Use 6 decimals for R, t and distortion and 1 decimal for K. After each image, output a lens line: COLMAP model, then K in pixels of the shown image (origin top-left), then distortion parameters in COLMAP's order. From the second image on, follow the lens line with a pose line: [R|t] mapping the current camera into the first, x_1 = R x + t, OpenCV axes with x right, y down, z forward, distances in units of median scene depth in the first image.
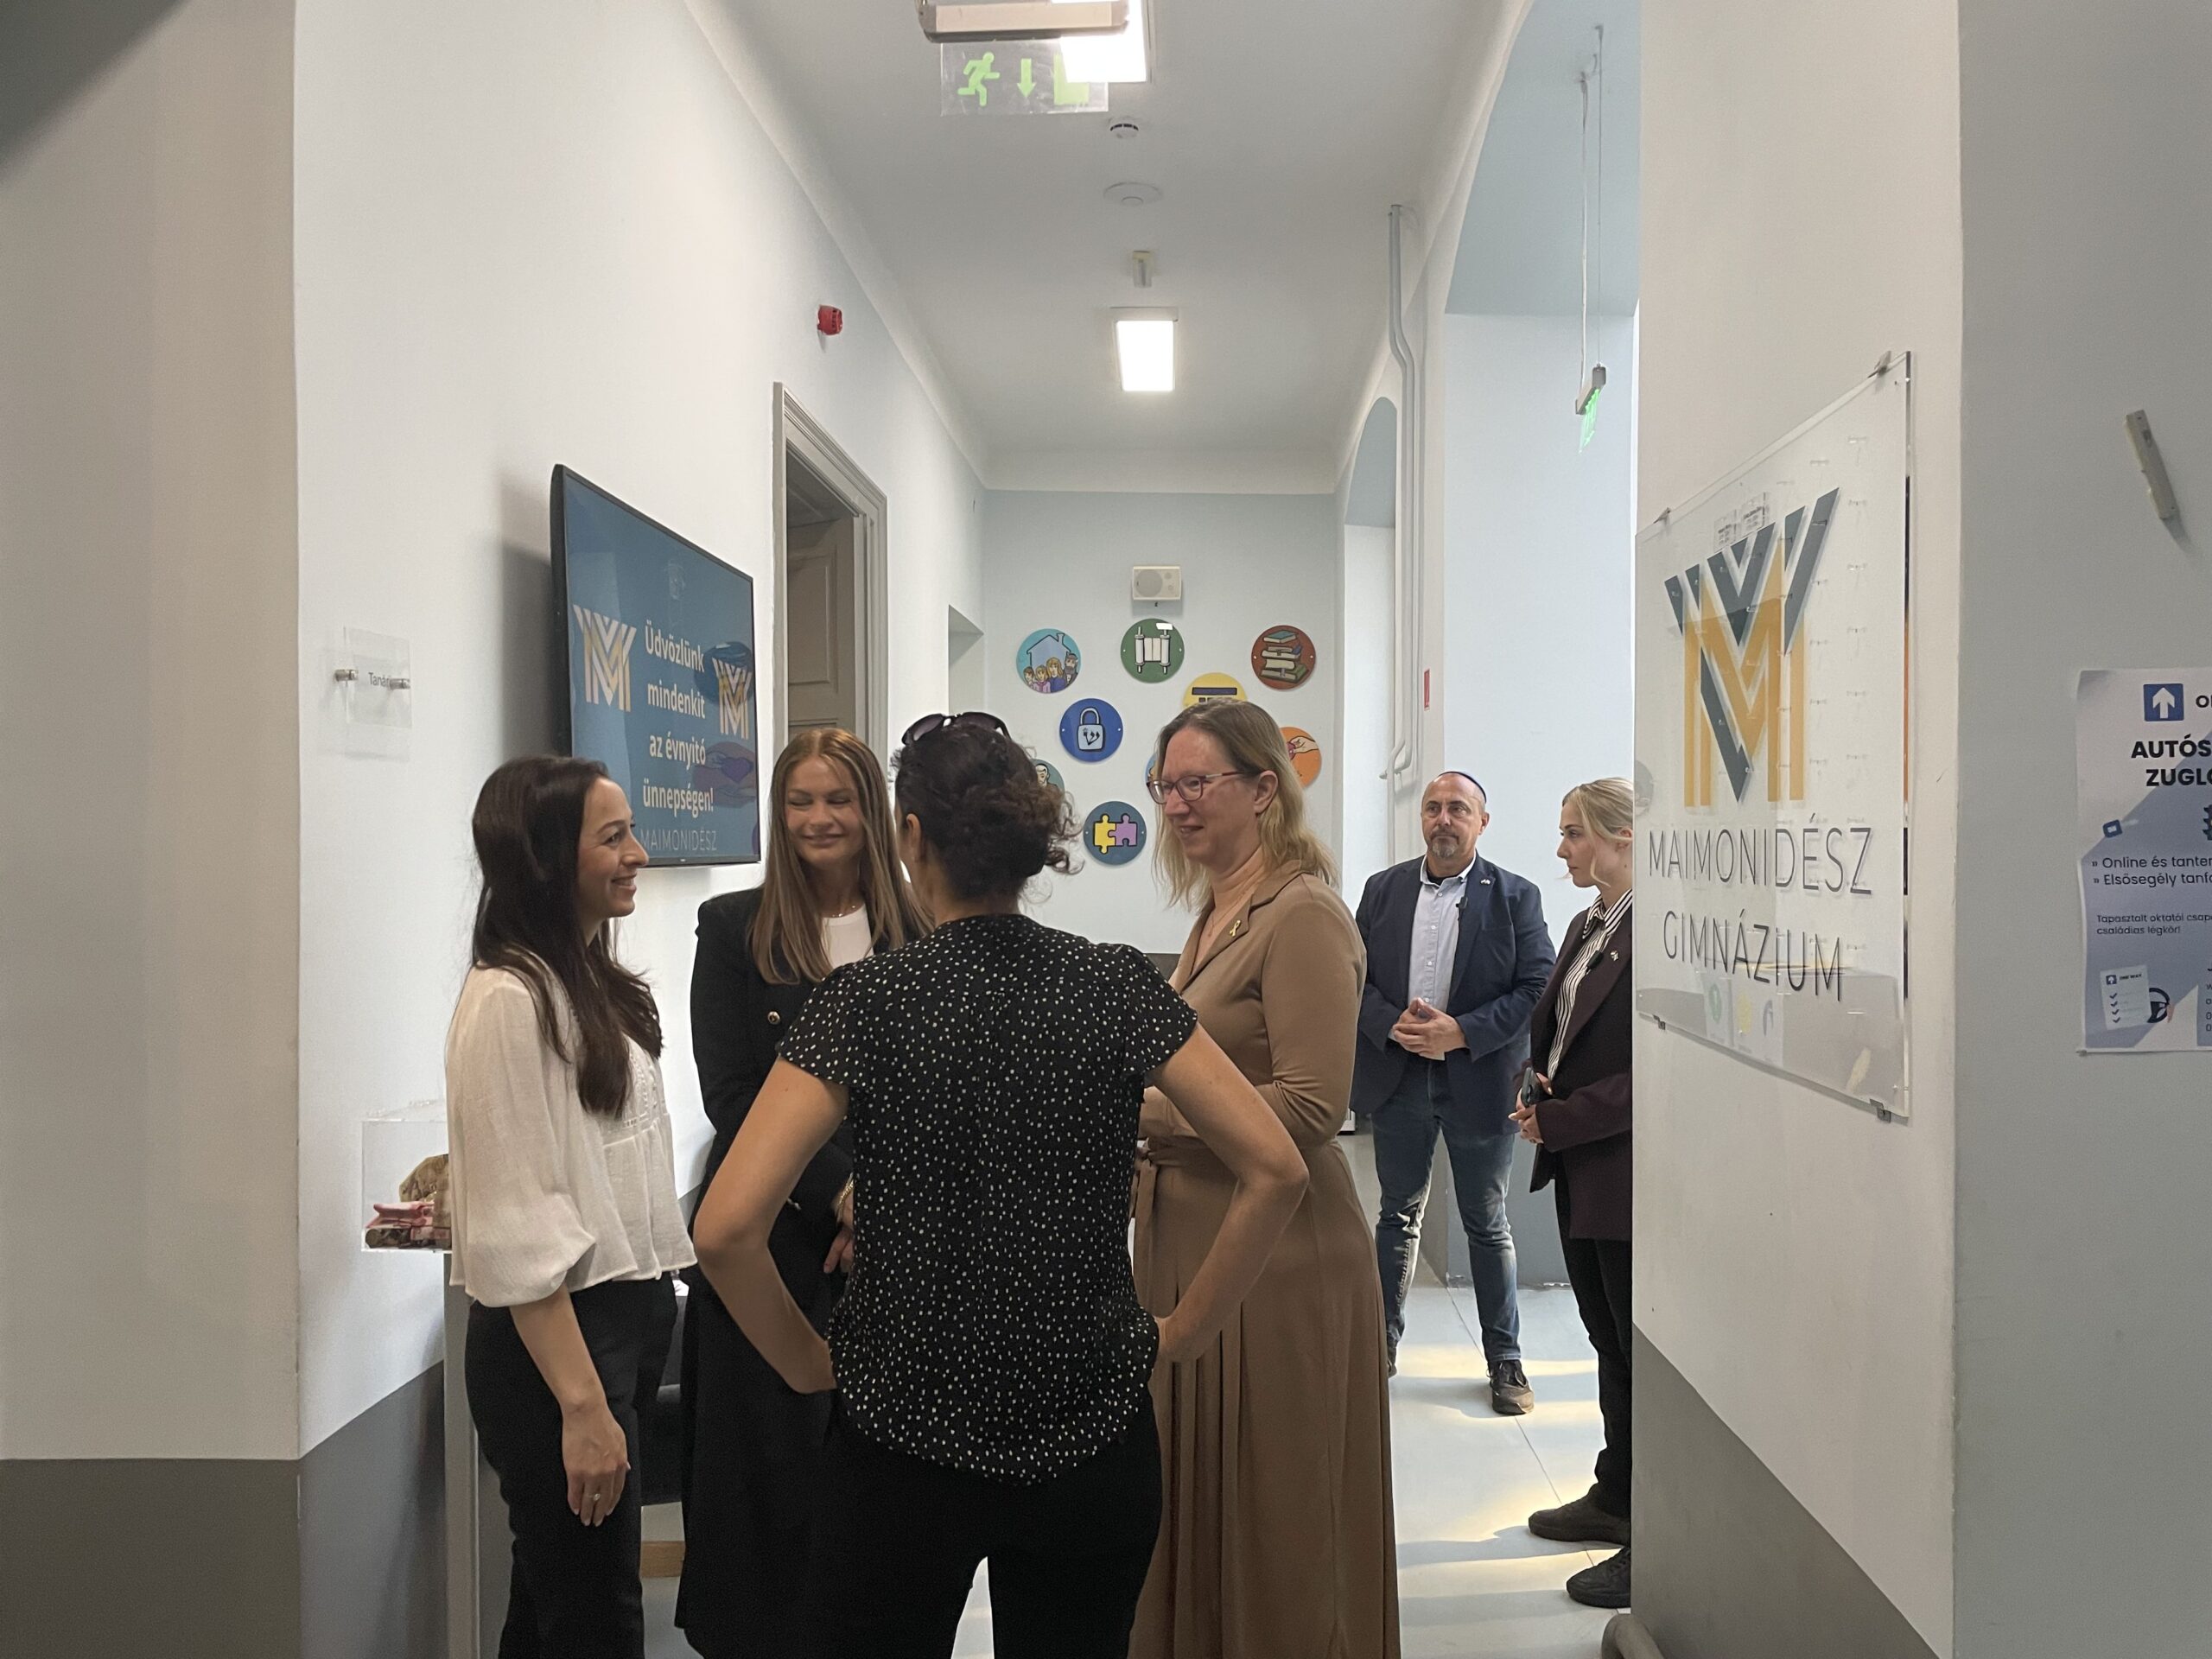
lens RADIAL K [[1699.7, 0, 1115.1], [0, 1699.7, 827.0], [0, 0, 1]] dist [0.080130, -0.111144]
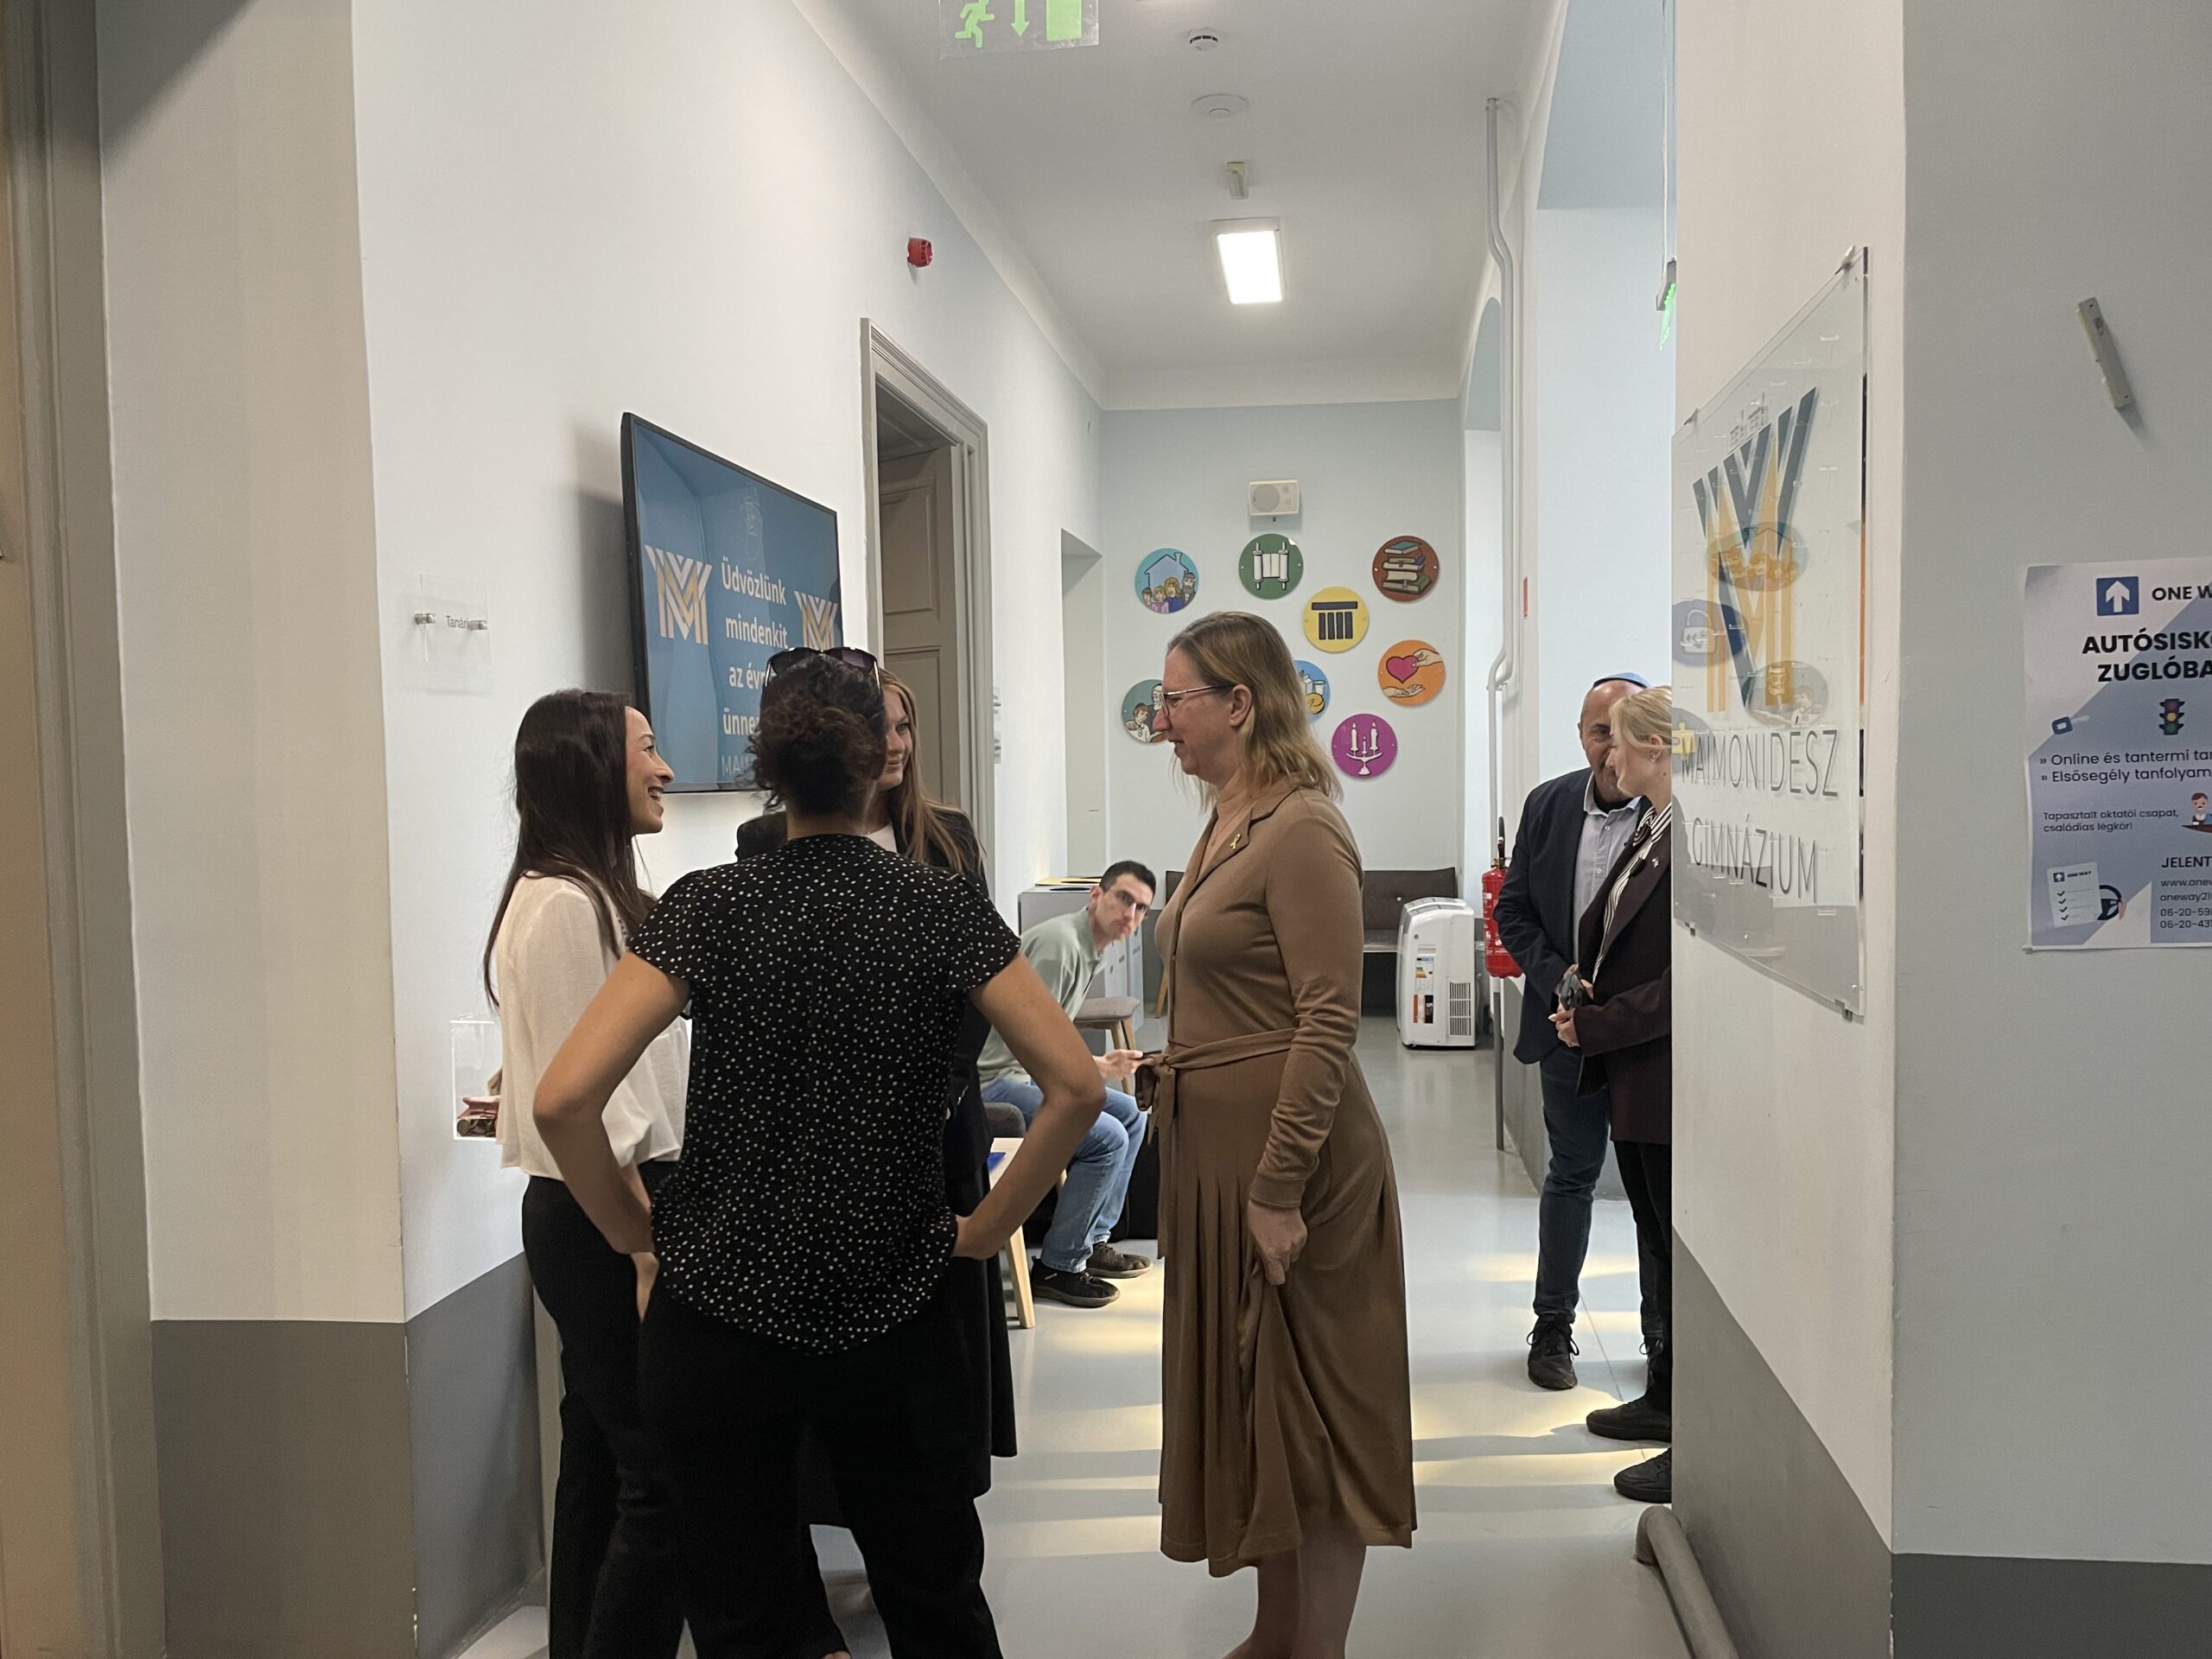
lens RADIAL K [[1726.5, 0, 1106.0], [0, 1726.5, 829.5], [0, 0, 1]] dist [0.081943, -0.137502]
pose [[0.991996, -0.013597, -0.125536, 0.112195], [0.019543, 0.998738, 0.046260, 0.002479], [0.124749, -0.048343, 0.991010, -0.048354]]
